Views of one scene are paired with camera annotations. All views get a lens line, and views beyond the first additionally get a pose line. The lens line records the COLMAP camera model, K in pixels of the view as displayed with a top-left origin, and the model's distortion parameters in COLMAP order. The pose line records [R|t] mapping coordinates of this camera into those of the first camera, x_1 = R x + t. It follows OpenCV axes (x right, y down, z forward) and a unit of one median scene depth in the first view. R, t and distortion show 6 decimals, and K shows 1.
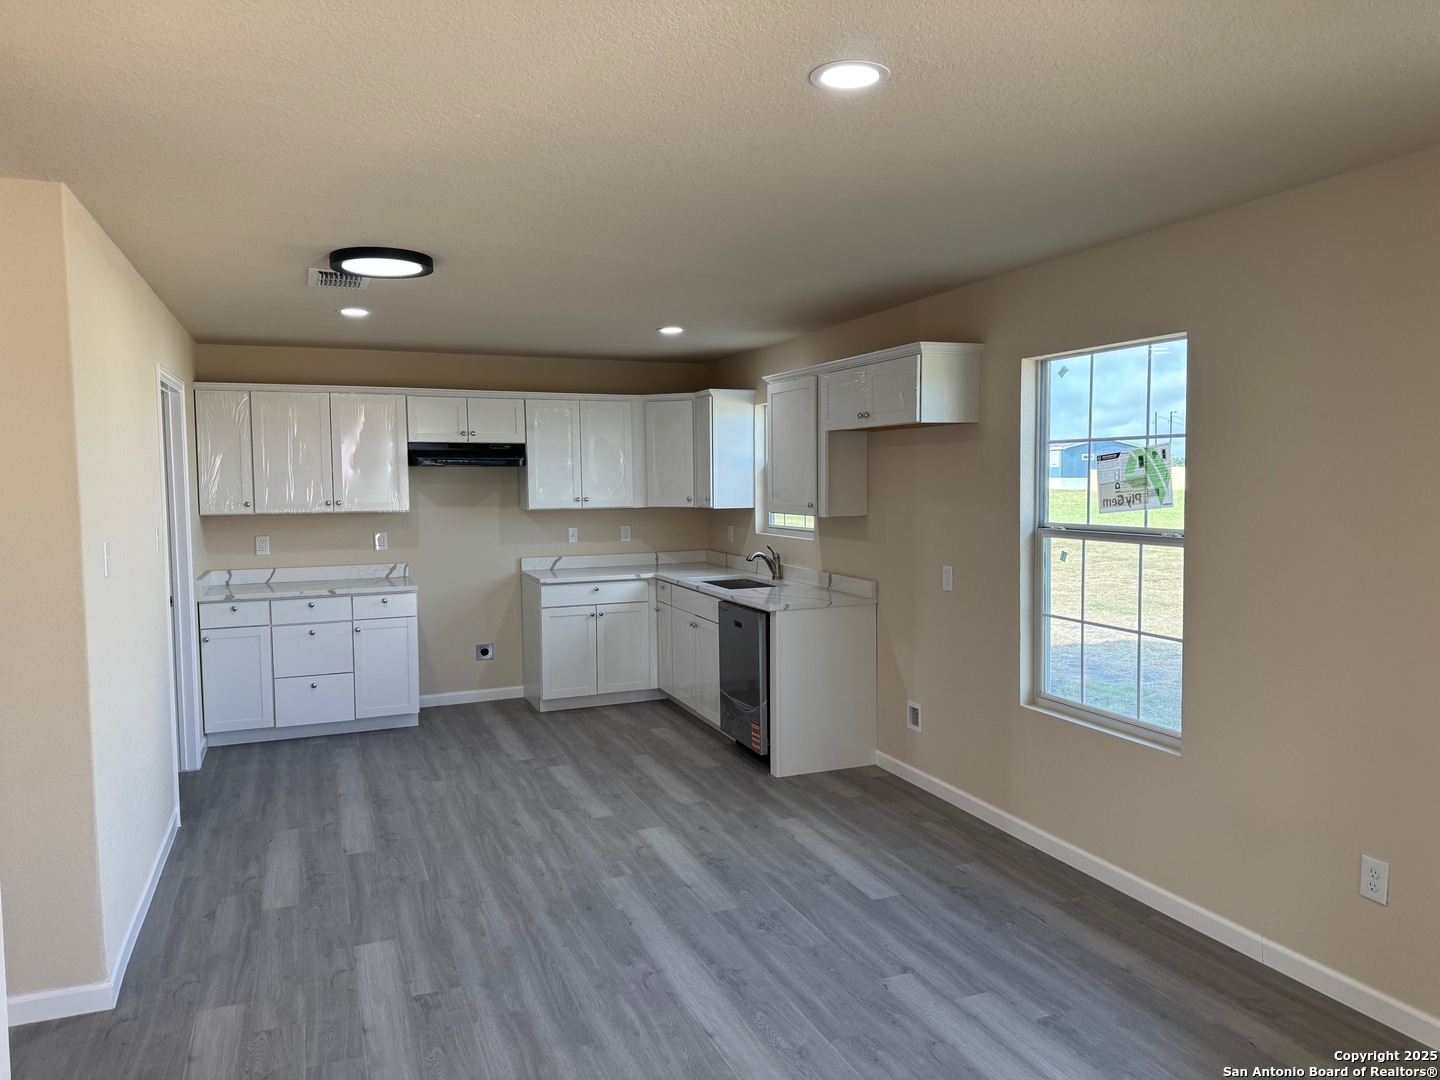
lens RADIAL K [[1005.8, 0, 729.3], [0, 1005.8, 546.5], [0, 0, 1]] dist [0.127106, -0.177514]
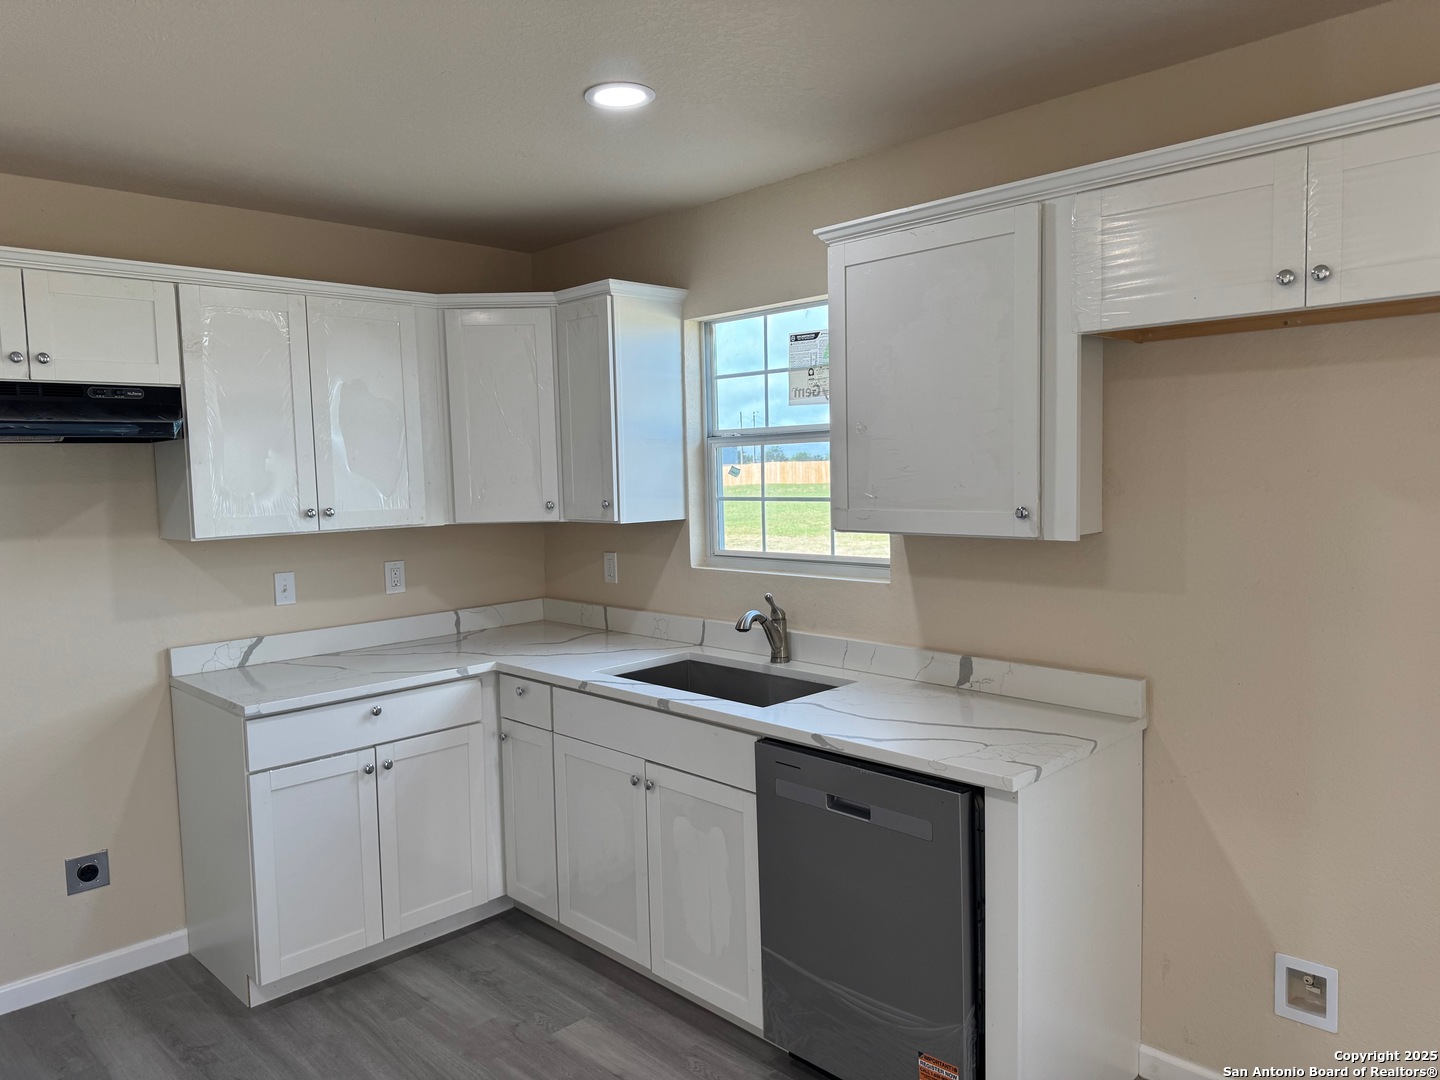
lens RADIAL K [[1022.4, 0, 720.0], [0, 1022.4, 540.0], [0, 0, 1]] dist [0.061851, -0.080458]
pose [[0.926400, -0.041602, 0.374235, -0.163238], [0.042810, 0.999070, 0.005087, -0.030929], [-0.374099, 0.011309, 0.927320, 0.530621]]
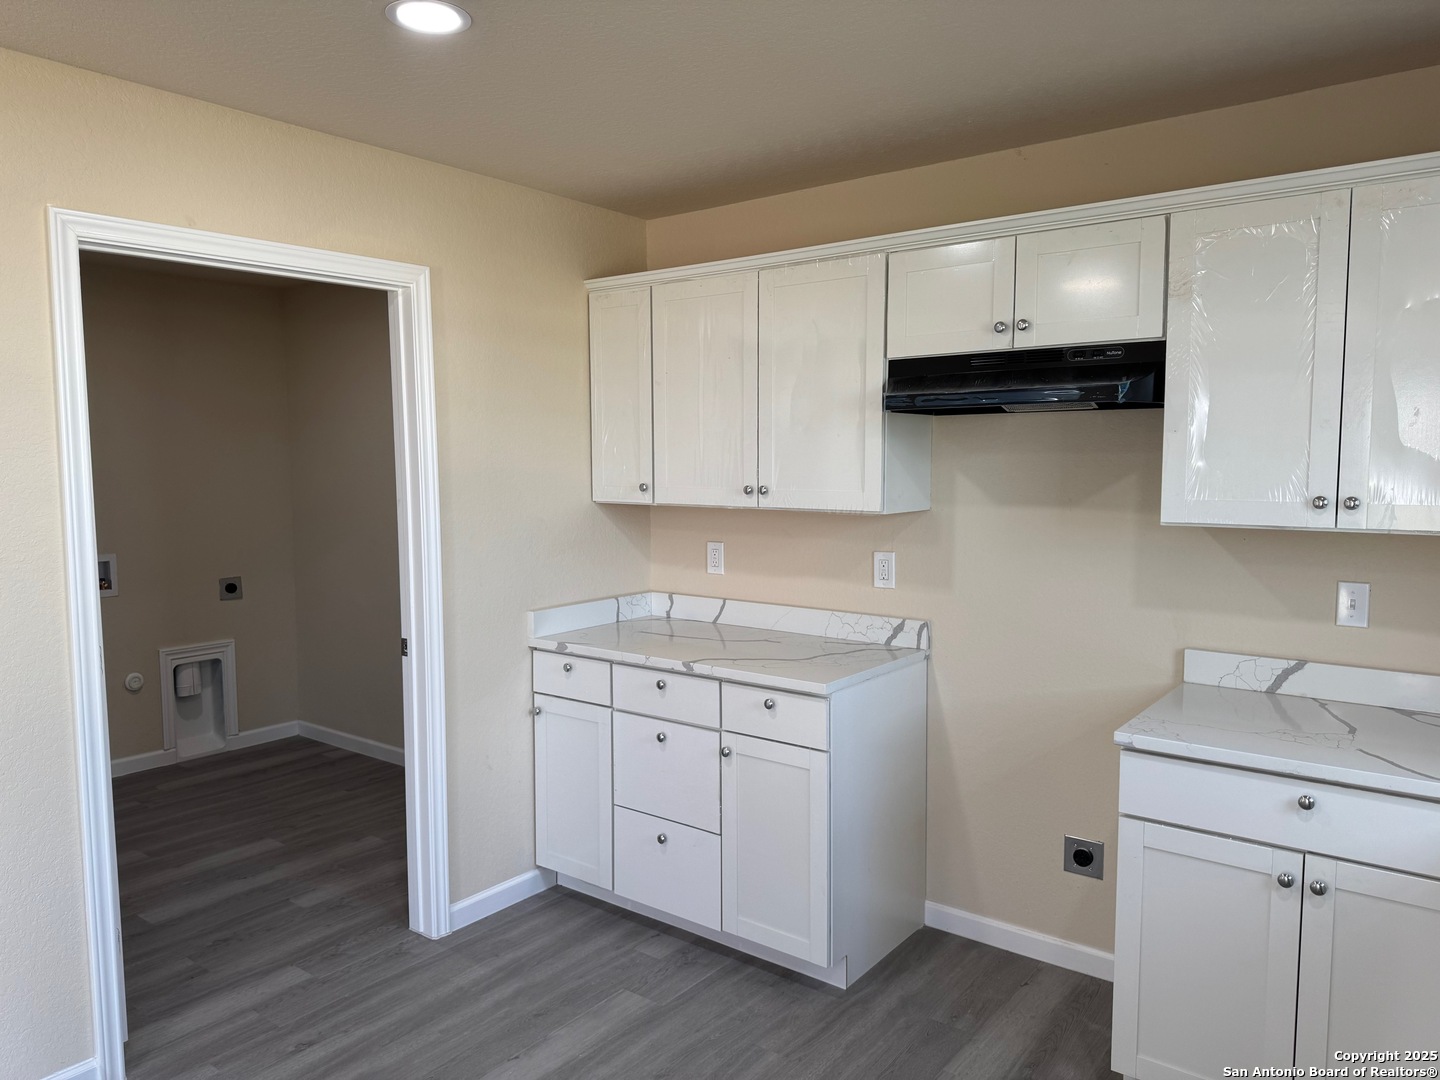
lens RADIAL K [[1005.8, 0, 729.3], [0, 1005.8, 546.5], [0, 0, 1]] dist [0.127106, -0.177514]
pose [[0.502501, 0.086417, -0.860247, 0.040856], [-0.062927, 0.996009, 0.063297, -0.044215], [0.862284, 0.022326, 0.505933, 0.714582]]
